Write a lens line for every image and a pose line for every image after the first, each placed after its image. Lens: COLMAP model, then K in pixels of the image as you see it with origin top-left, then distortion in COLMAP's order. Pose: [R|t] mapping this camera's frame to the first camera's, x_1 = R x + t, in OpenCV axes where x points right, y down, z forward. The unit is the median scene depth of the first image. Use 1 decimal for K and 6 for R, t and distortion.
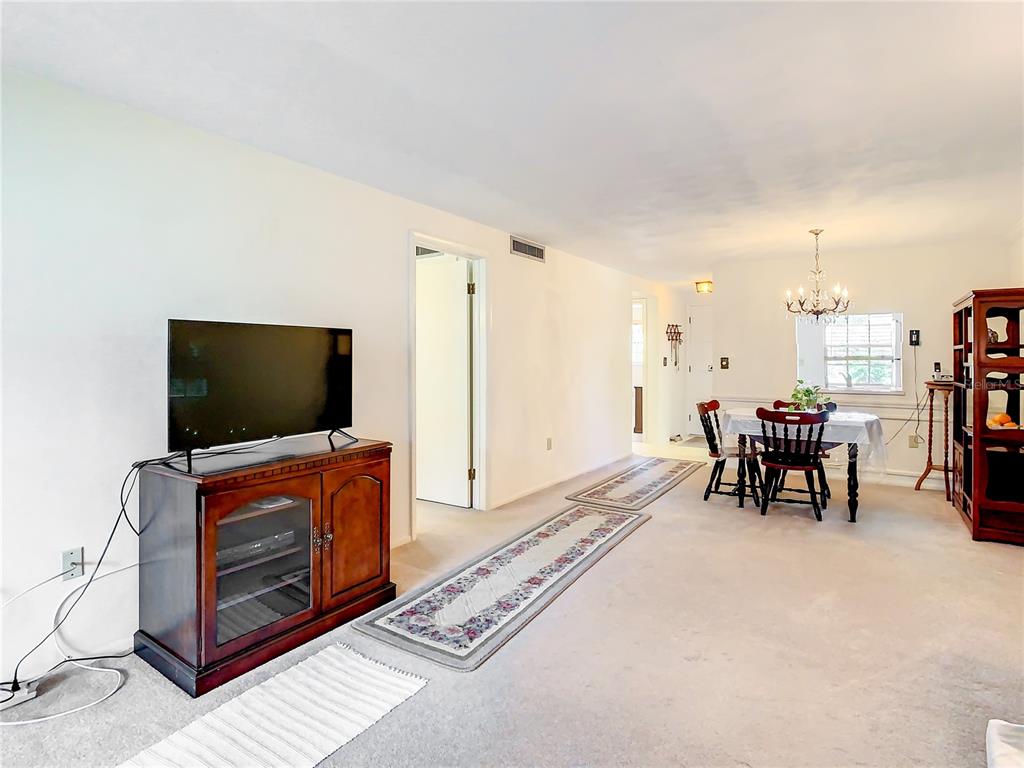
lens RADIAL K [[535.7, 0, 513.7], [0, 535.7, 357.1], [0, 0, 1]] dist [-0.022687, 0.000504]
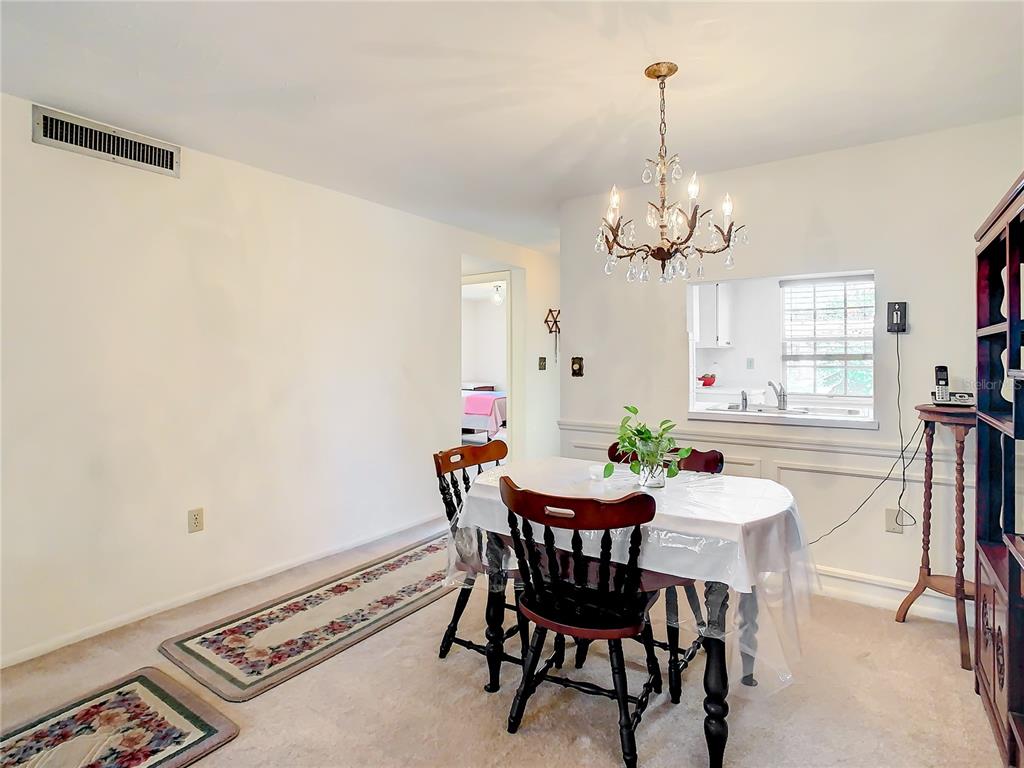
lens RADIAL K [[535.7, 0, 513.7], [0, 535.7, 357.1], [0, 0, 1]] dist [-0.022687, 0.000504]
pose [[0.999911, -0.002615, -0.013048, 0.417292], [0.002614, 0.999997, -0.000093, 0.001018], [0.013048, 0.000059, 0.999915, 0.511885]]
